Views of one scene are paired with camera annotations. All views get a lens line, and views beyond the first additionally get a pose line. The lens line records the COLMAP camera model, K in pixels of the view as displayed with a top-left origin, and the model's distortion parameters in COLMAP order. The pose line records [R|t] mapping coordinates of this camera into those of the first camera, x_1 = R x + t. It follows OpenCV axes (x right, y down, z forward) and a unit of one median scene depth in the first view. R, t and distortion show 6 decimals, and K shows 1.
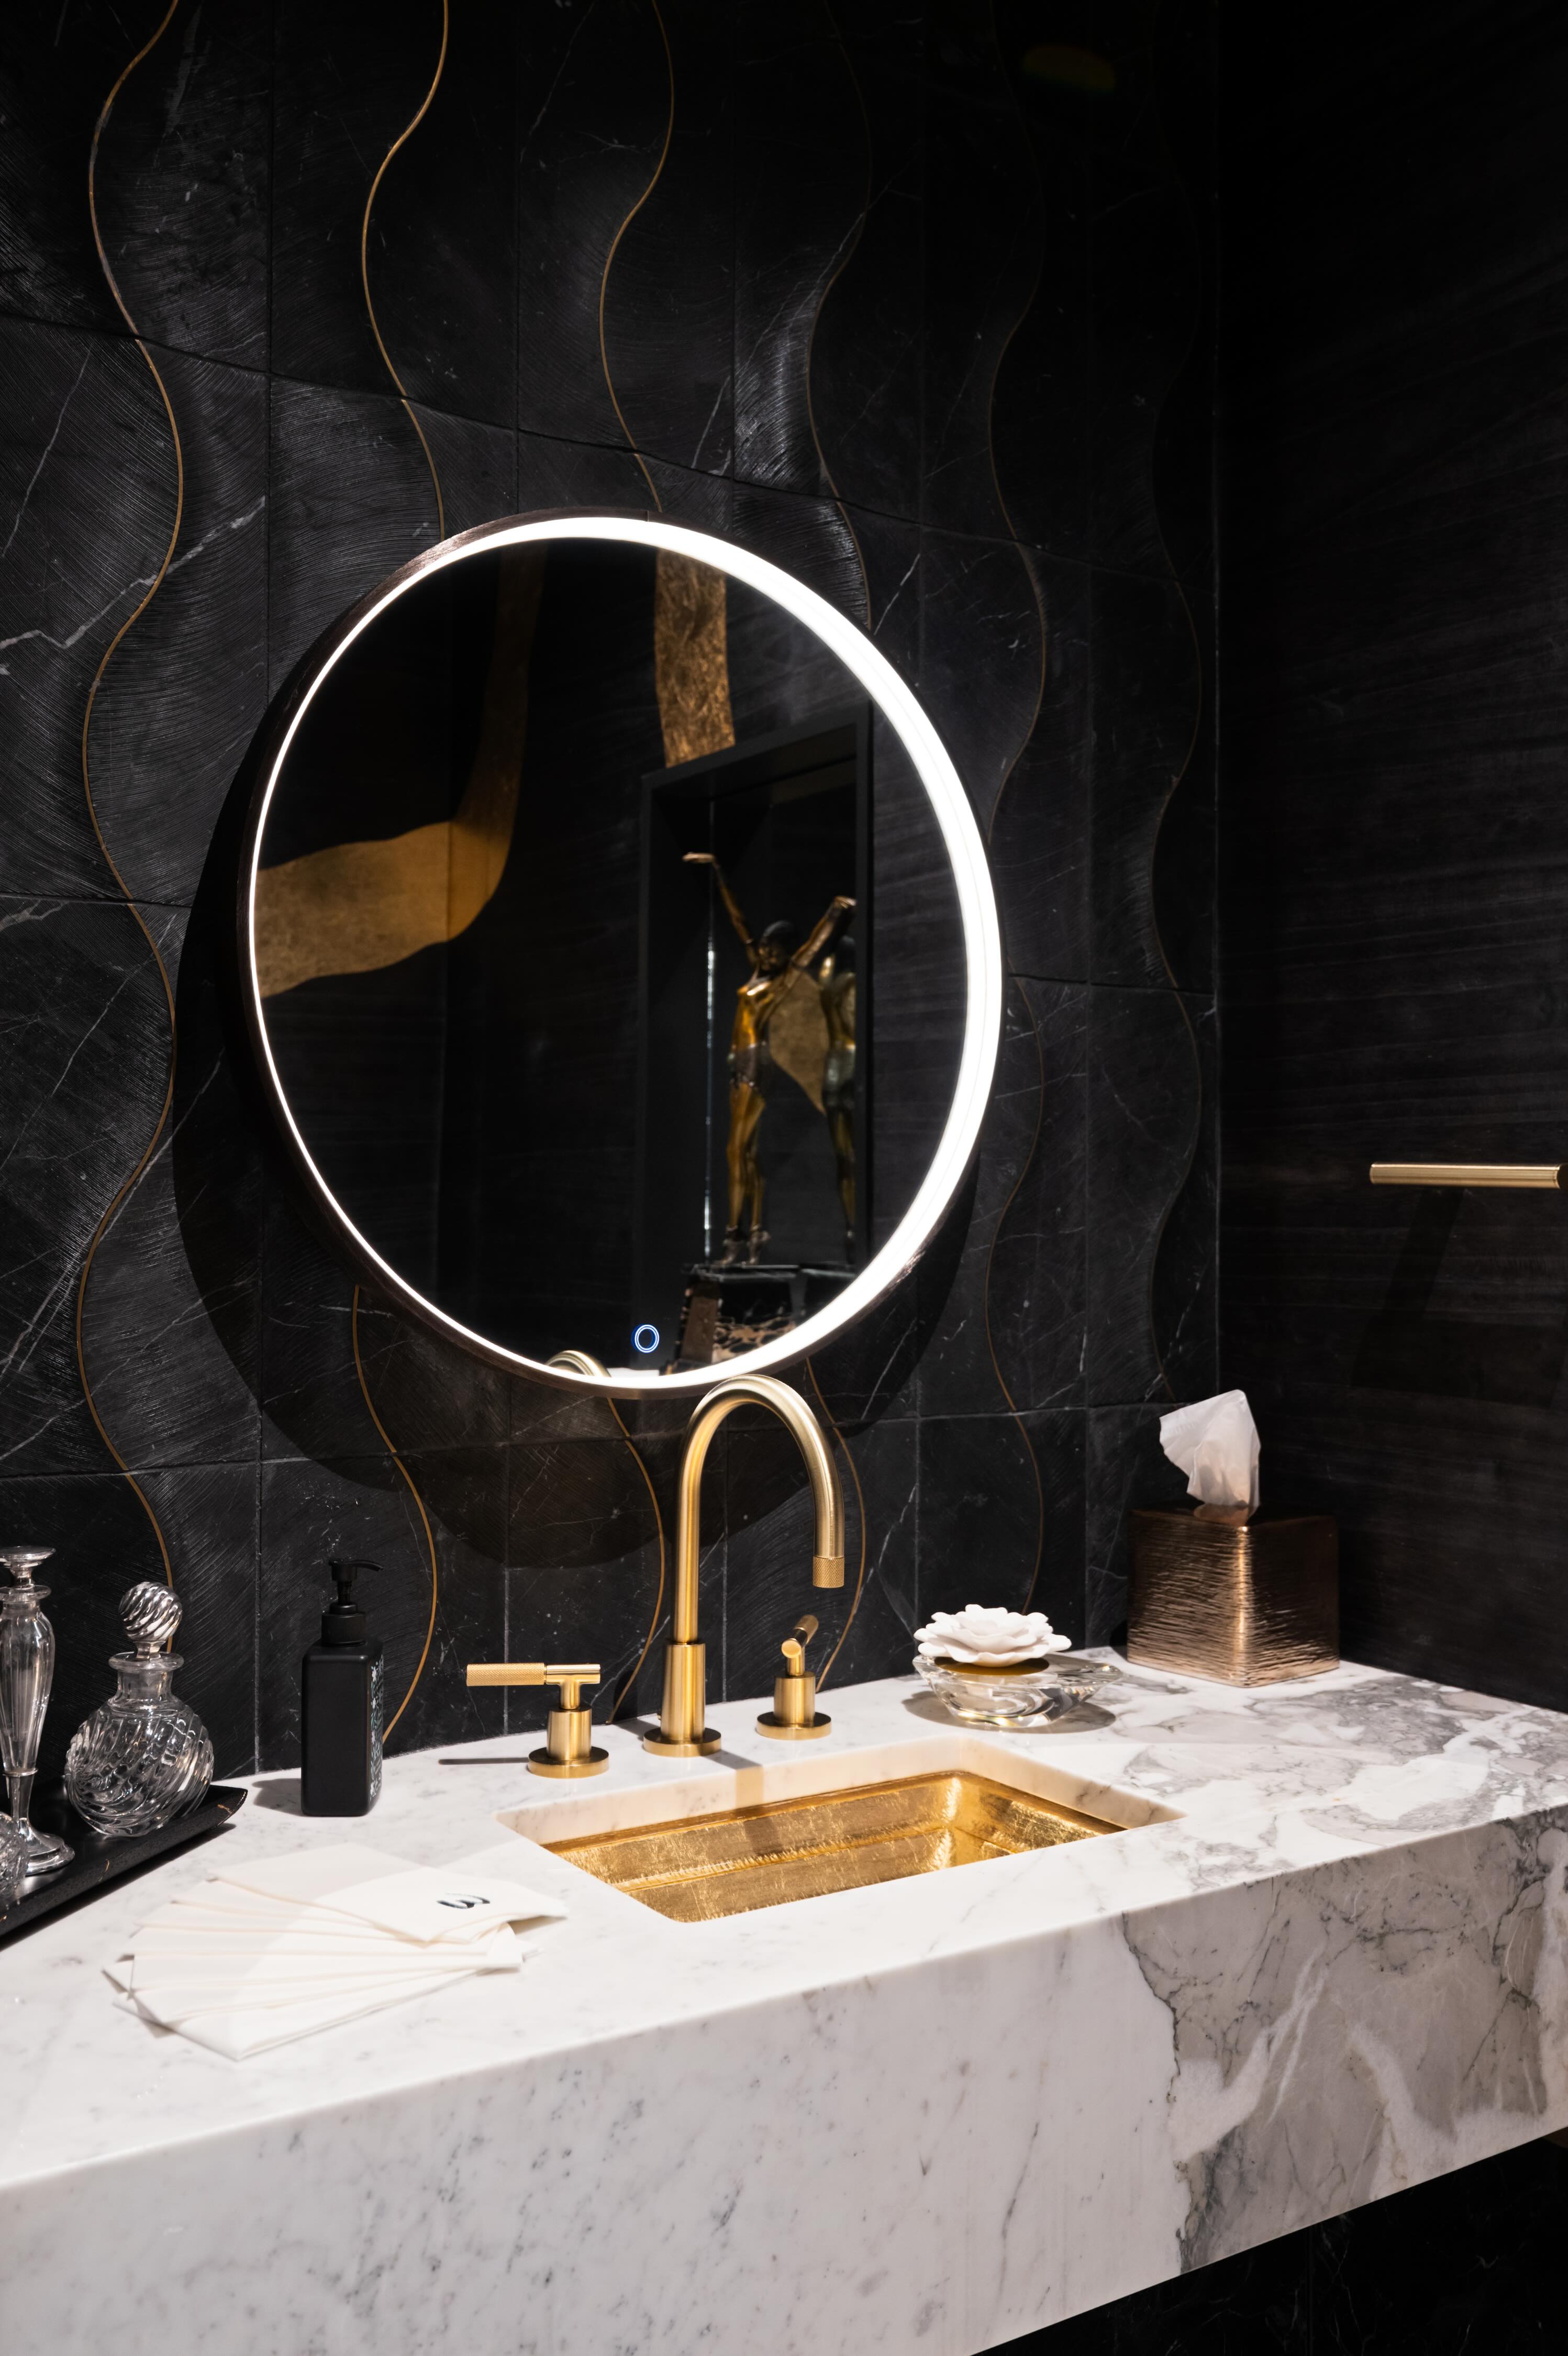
lens RADIAL K [[2096.7, 0, 782.6], [0, 2096.7, 1162.4], [0, 0, 1]] dist [-0.000475, 0.013947]
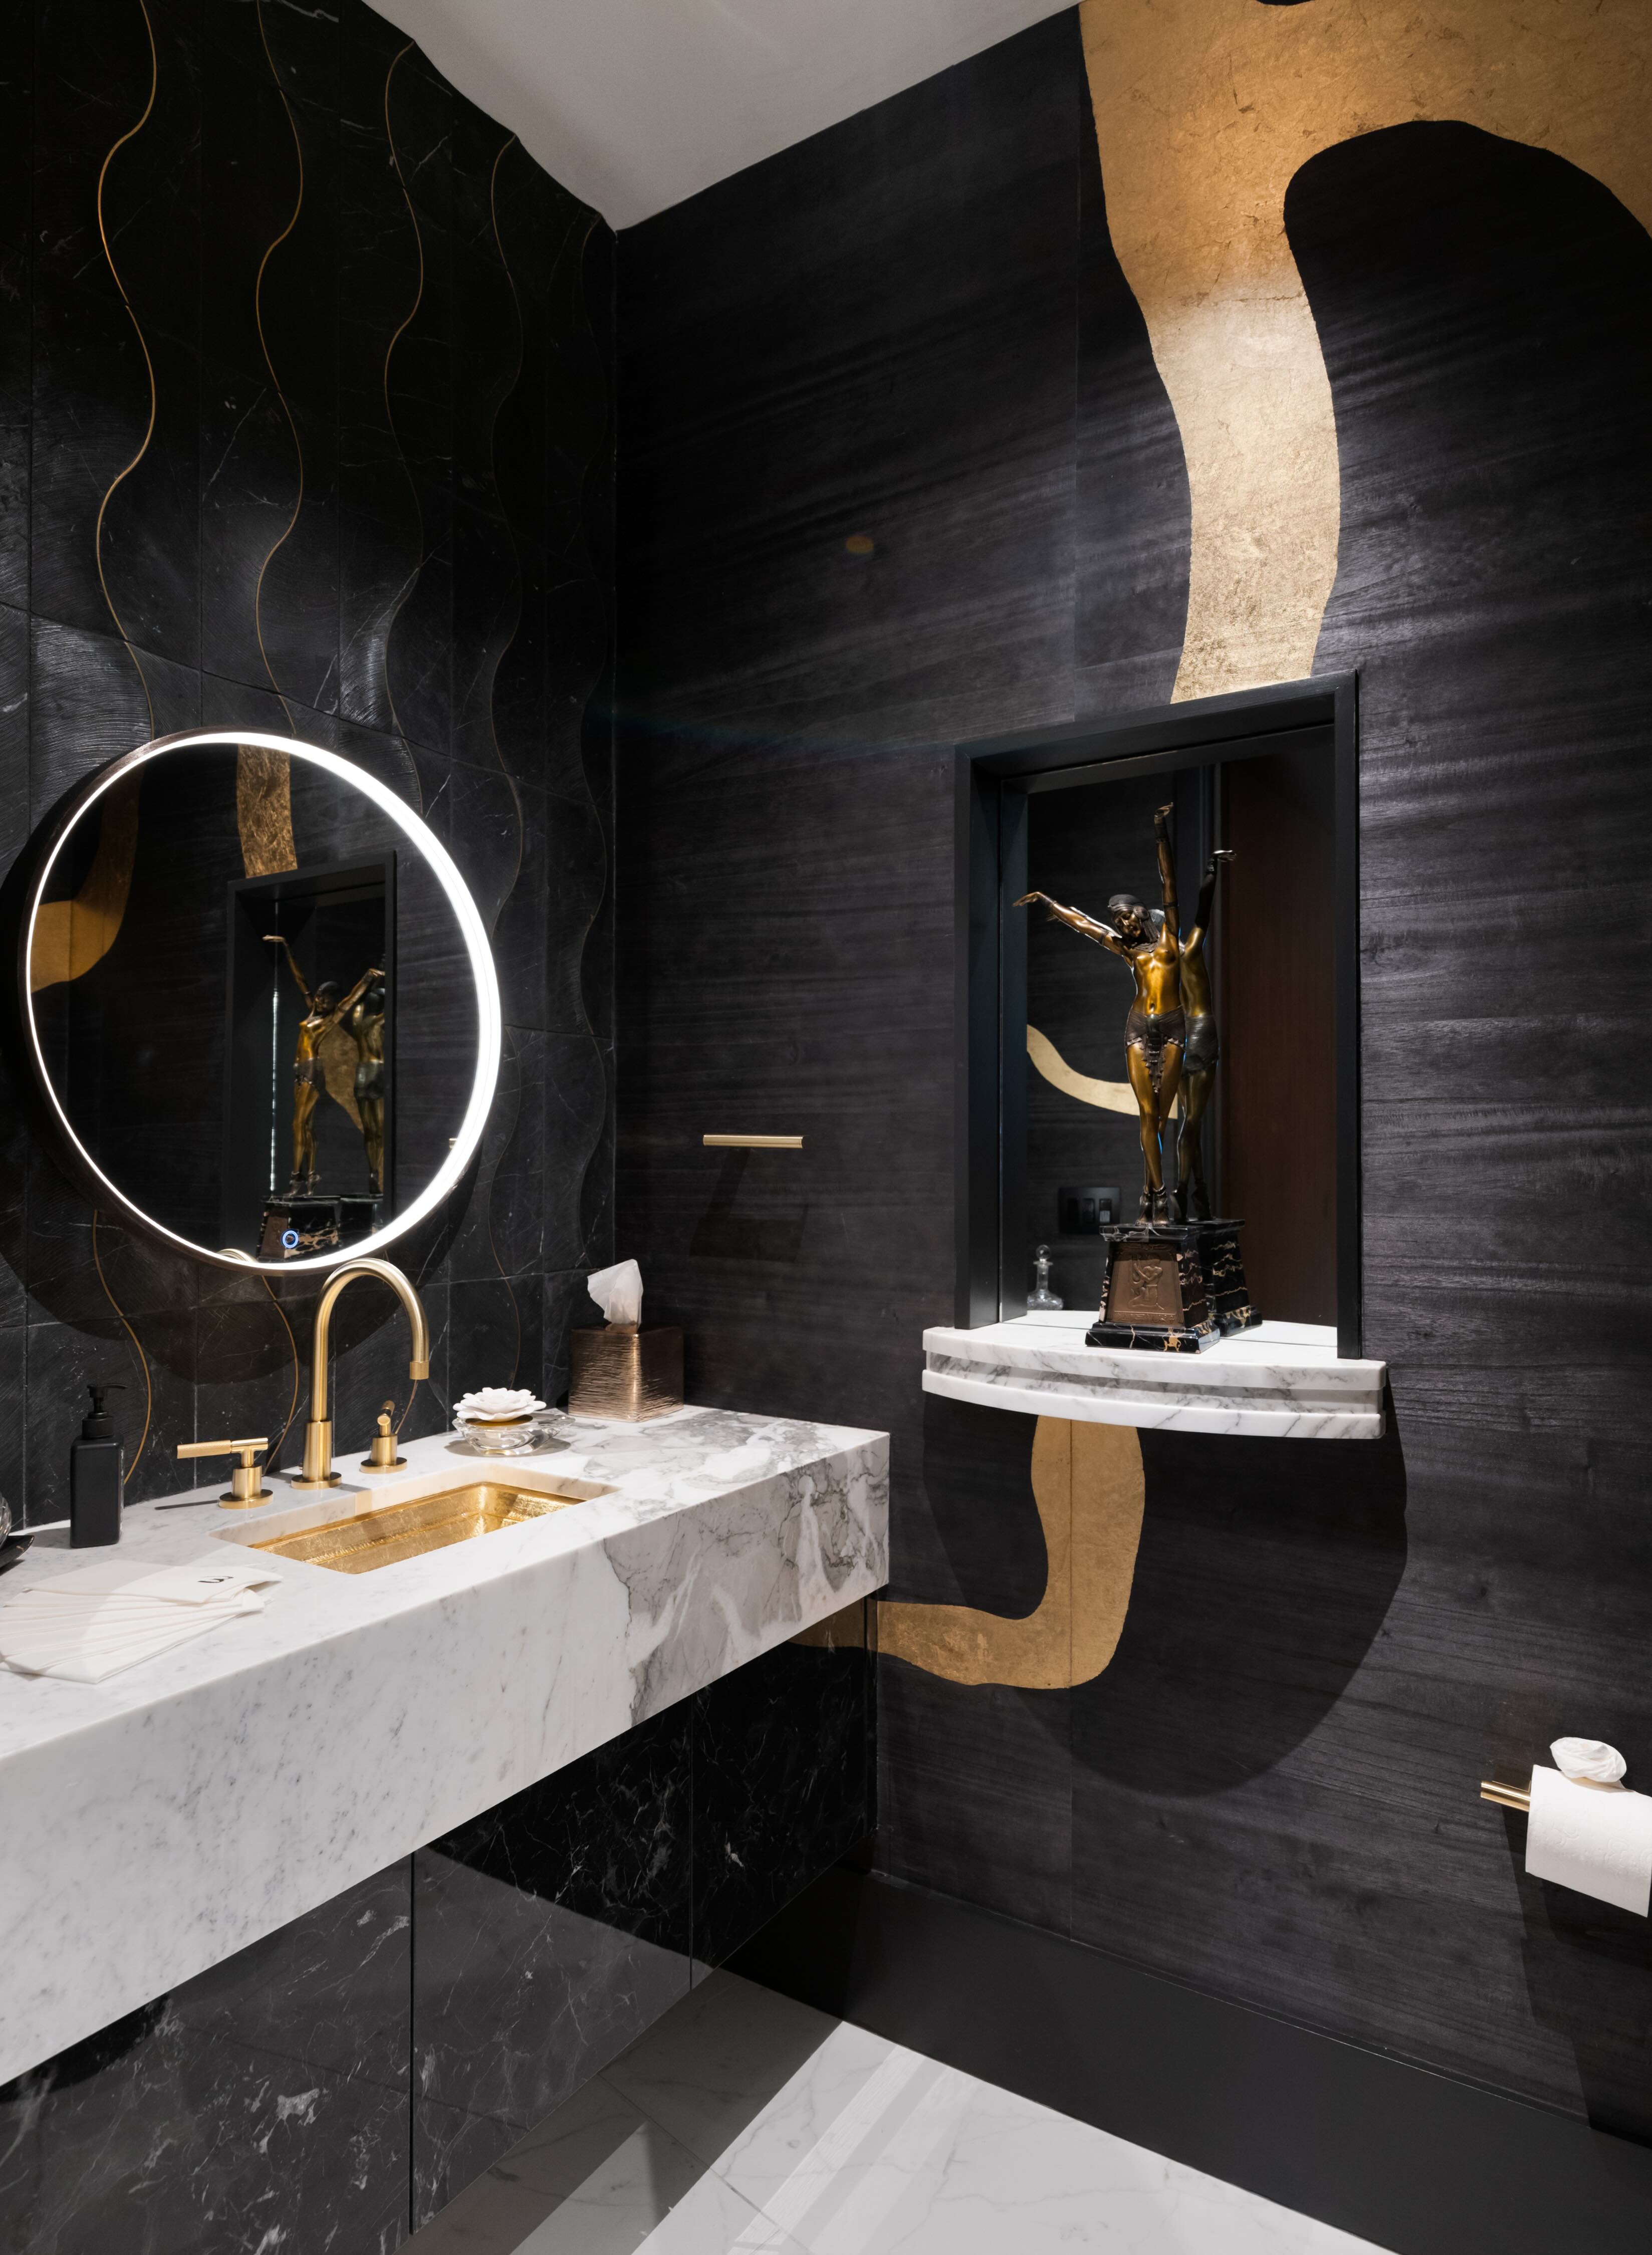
lens RADIAL K [[1250.5, 0, 827.0], [0, 1250.5, 1147.2], [0, 0, 1]] dist [-0.002234, 0.002193]
pose [[0.915052, 0.001299, 0.403334, -0.076807], [-0.006096, 0.999925, 0.010610, -0.001024], [-0.403290, -0.012168, 0.914992, -0.065006]]
